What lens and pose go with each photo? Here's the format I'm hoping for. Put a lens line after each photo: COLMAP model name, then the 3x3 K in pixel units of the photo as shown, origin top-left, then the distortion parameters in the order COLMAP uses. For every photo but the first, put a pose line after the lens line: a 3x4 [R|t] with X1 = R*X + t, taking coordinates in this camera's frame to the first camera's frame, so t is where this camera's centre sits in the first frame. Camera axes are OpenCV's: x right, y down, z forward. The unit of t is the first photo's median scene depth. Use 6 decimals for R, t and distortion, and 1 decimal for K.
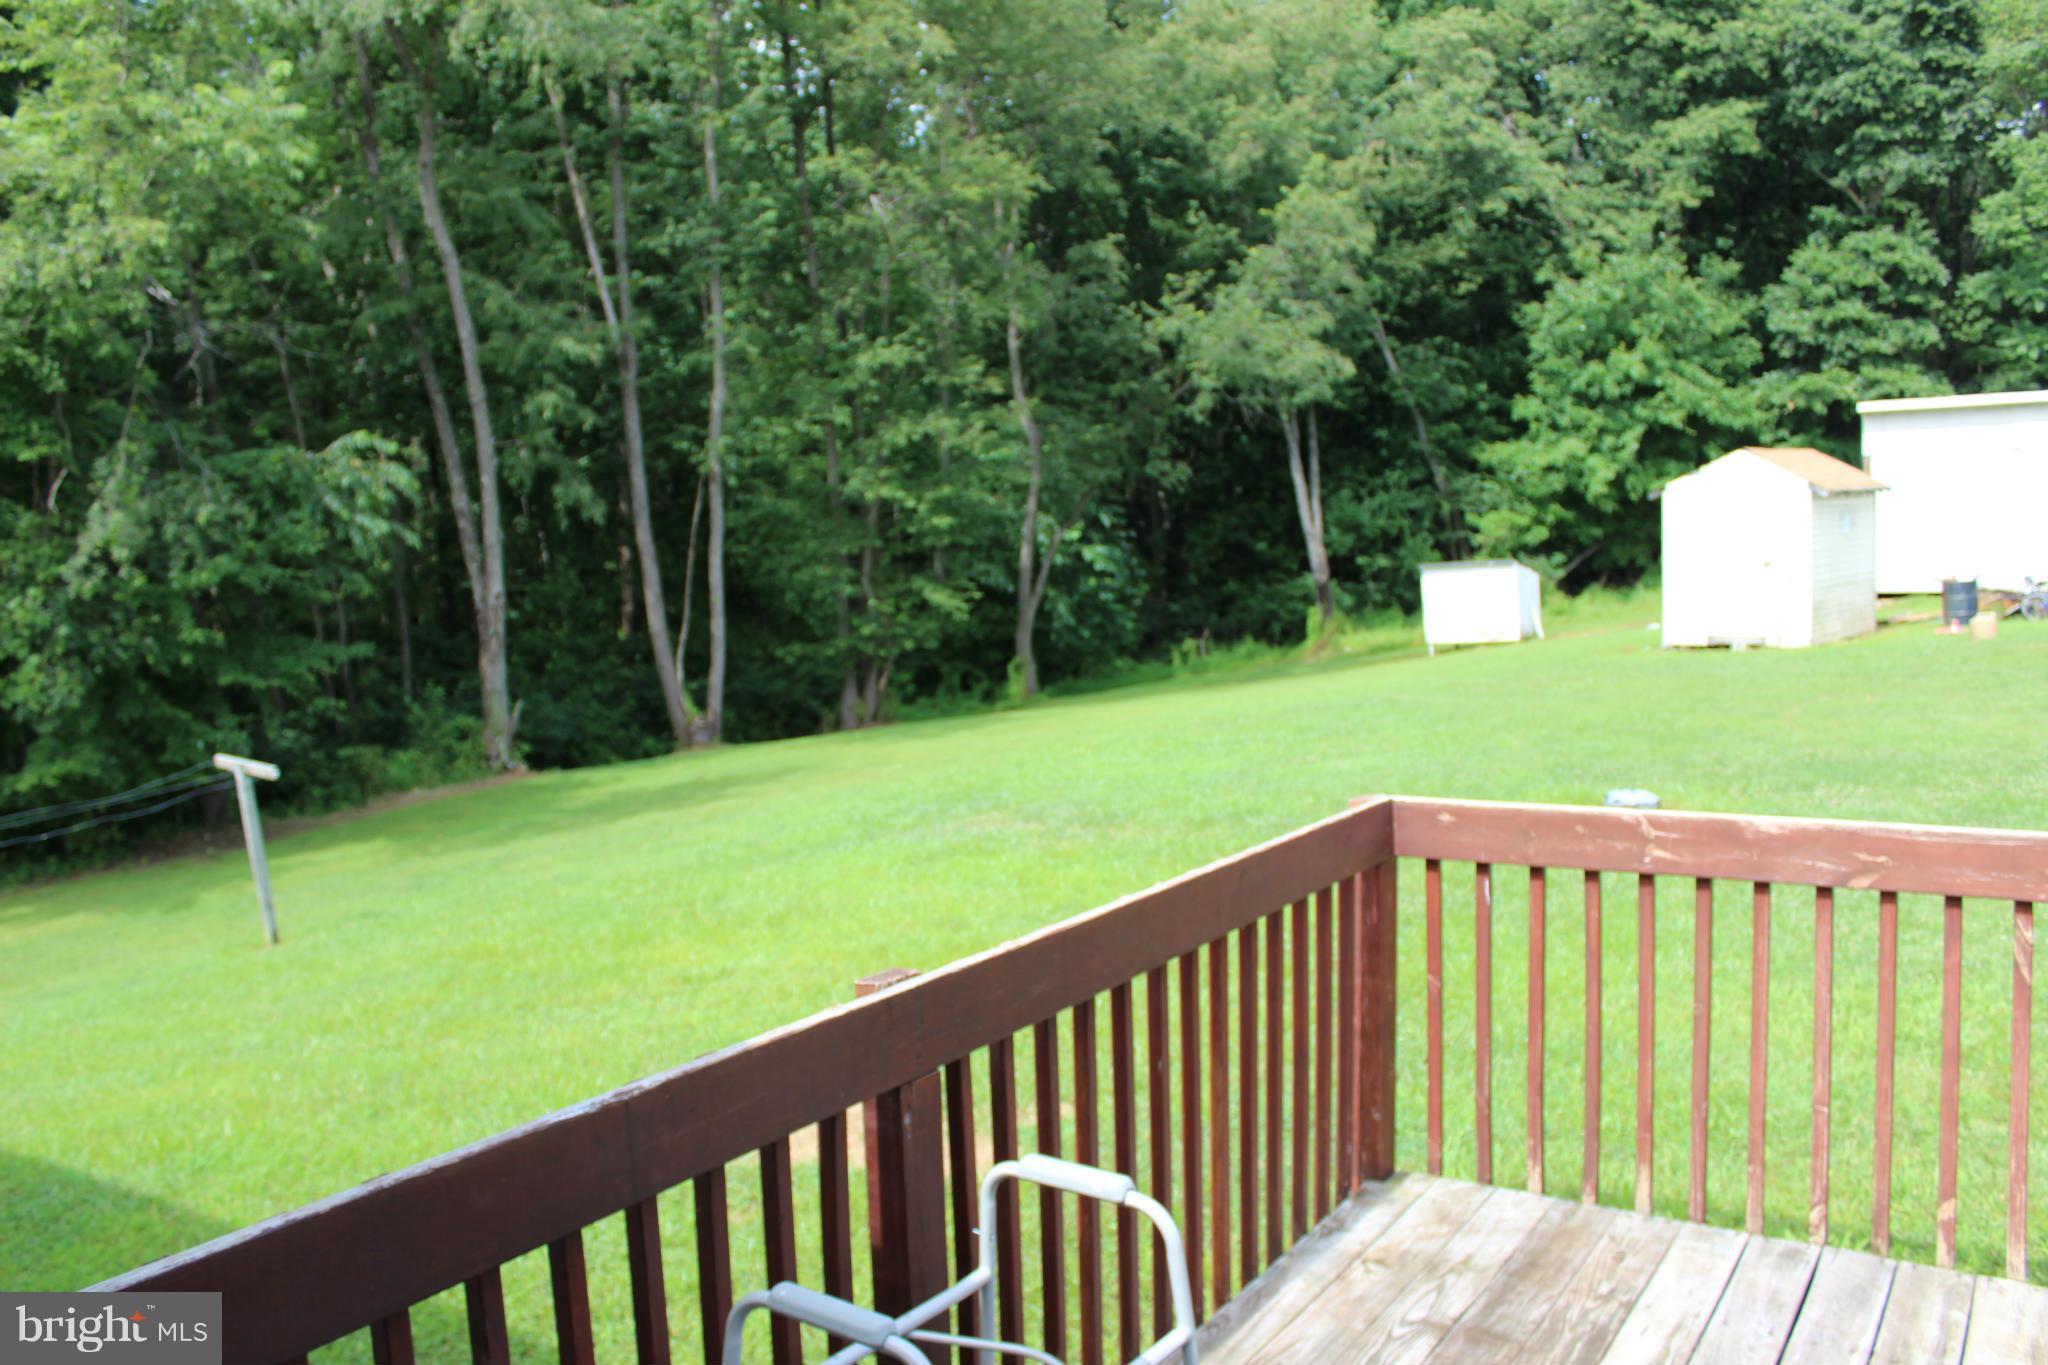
lens RADIAL K [[1706.2, 0, 1015.9], [0, 1706.2, 686.5], [0, 0, 1]] dist [-0.168070, 0.158415]
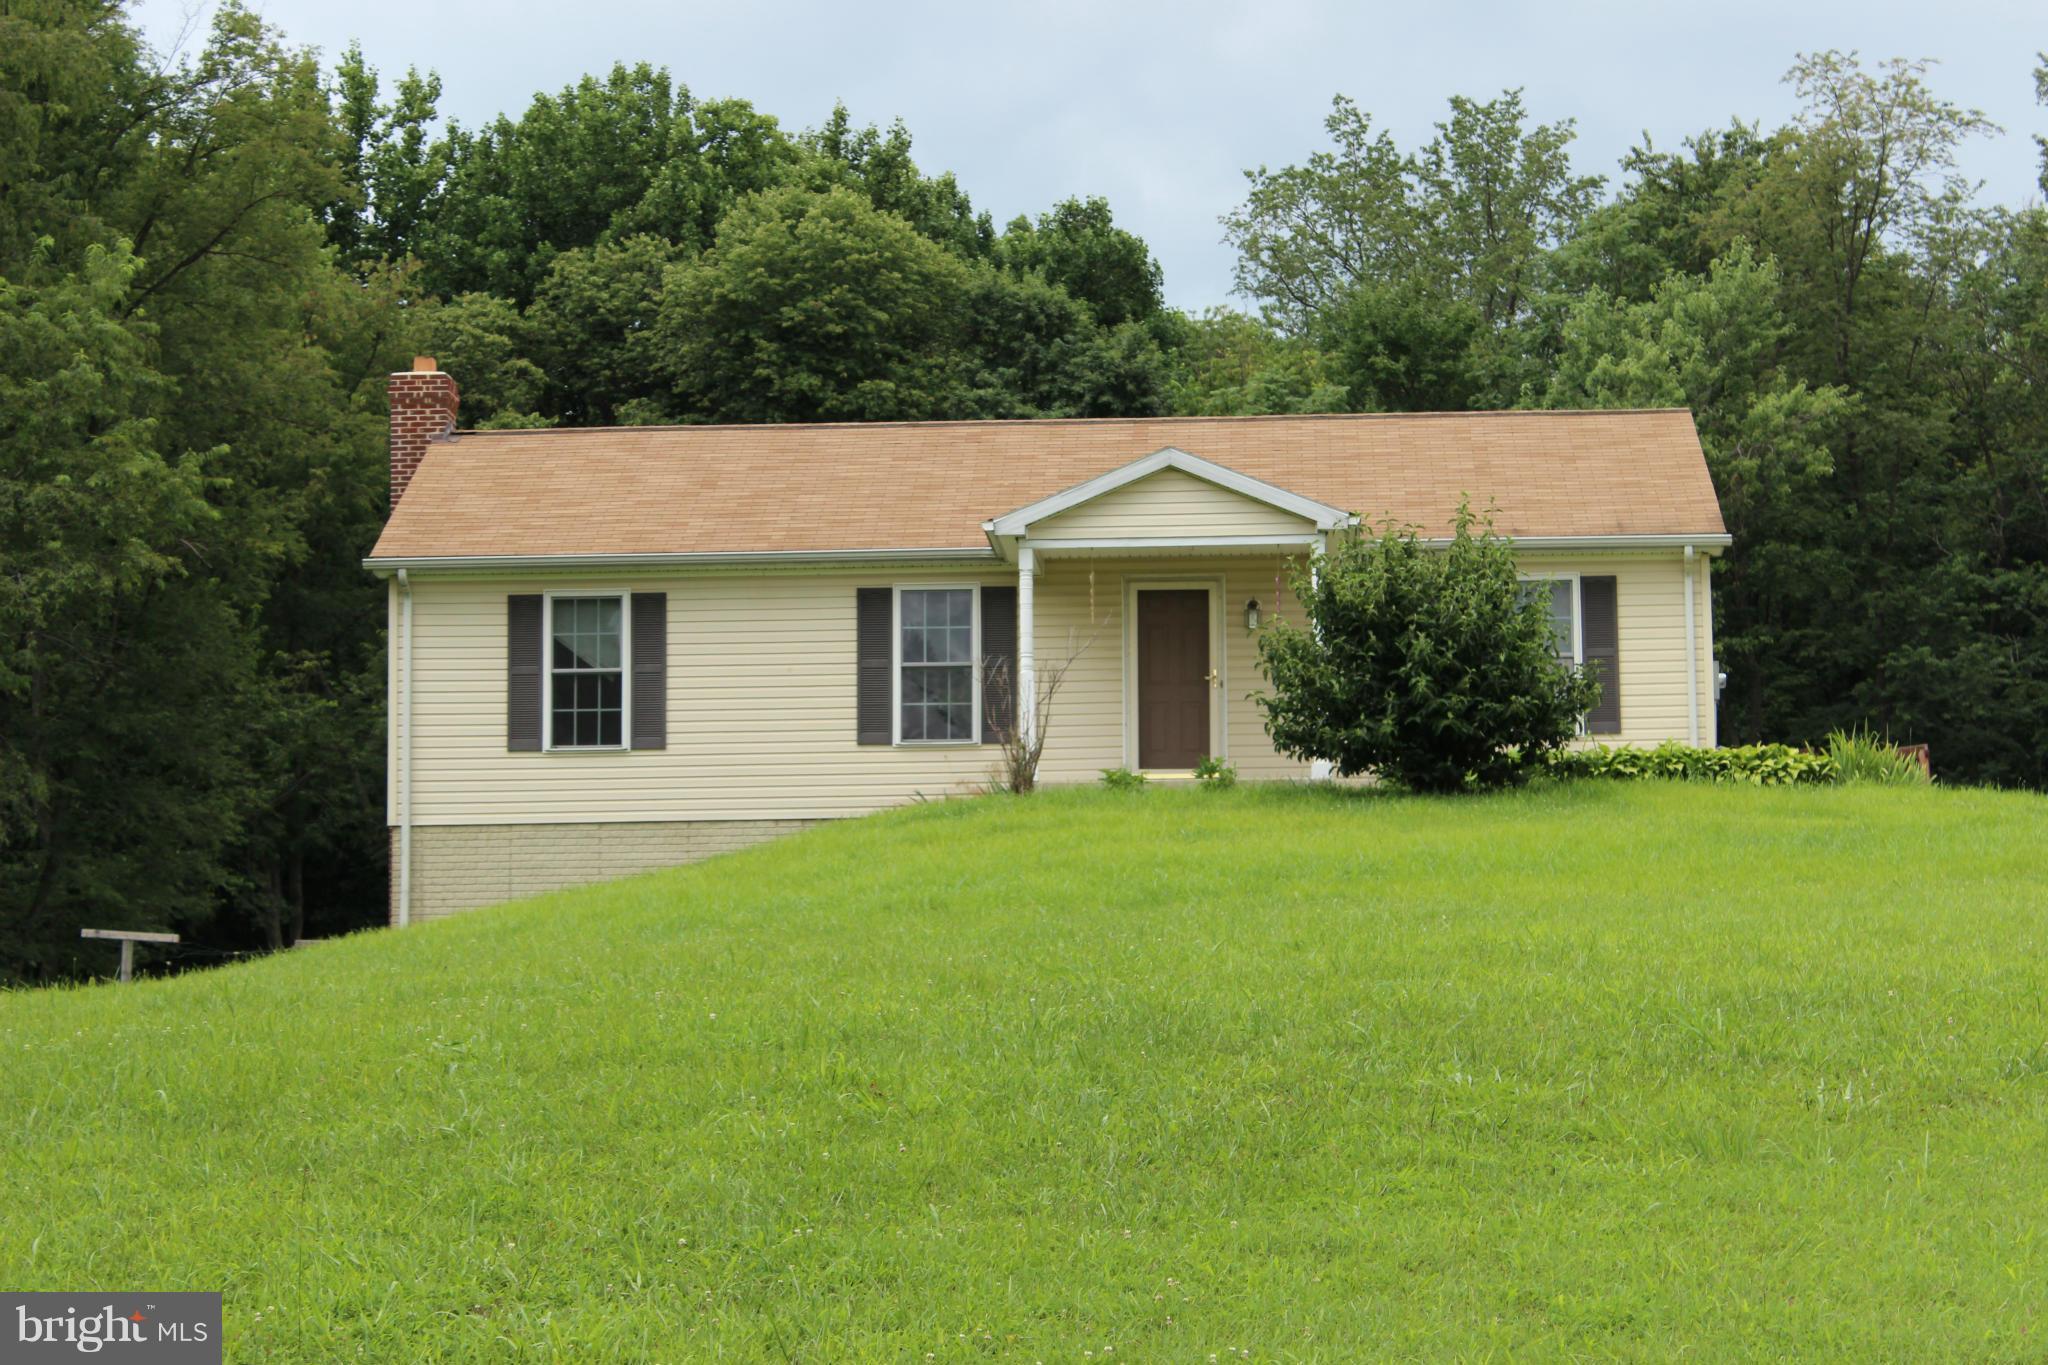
lens RADIAL K [[4816.1, 0, 1024.0], [0, 4816.1, 682.5], [0, 0, 1]] dist [-0.019615, 0.246629]
pose [[0.852200, 0.094970, 0.514524, -0.619403], [0.029163, 0.973238, -0.227940, 0.231032], [-0.522402, 0.209255, 0.826624, -0.819240]]
